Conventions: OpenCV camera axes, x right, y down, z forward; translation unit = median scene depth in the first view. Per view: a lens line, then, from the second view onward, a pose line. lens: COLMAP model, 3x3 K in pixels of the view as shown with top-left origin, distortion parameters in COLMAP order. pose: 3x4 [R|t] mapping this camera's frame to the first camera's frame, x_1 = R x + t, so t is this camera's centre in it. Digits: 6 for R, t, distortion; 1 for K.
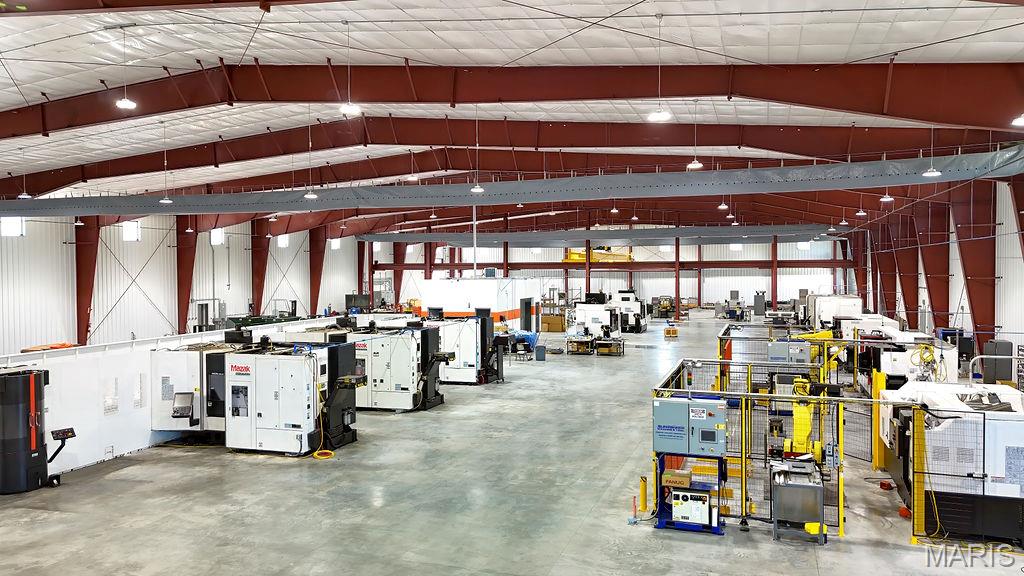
lens RADIAL K [[763.0, 0, 502.7], [0, 763.0, 291.2], [0, 0, 1]] dist [0.022121, -0.022668]
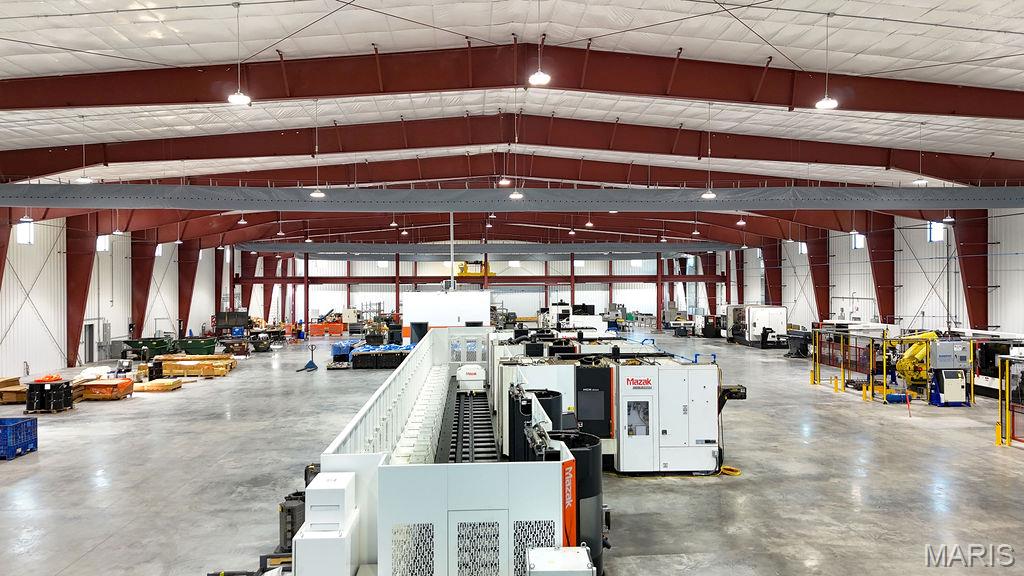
lens RADIAL K [[763.0, 0, 510.6], [0, 763.0, 286.0], [0, 0, 1]] dist [0.022121, -0.022668]
pose [[0.914581, 0.000351, 0.404403, -0.305067], [0.010701, 0.999628, -0.025069, 0.000870], [-0.404261, 0.027255, 0.914237, 0.075208]]
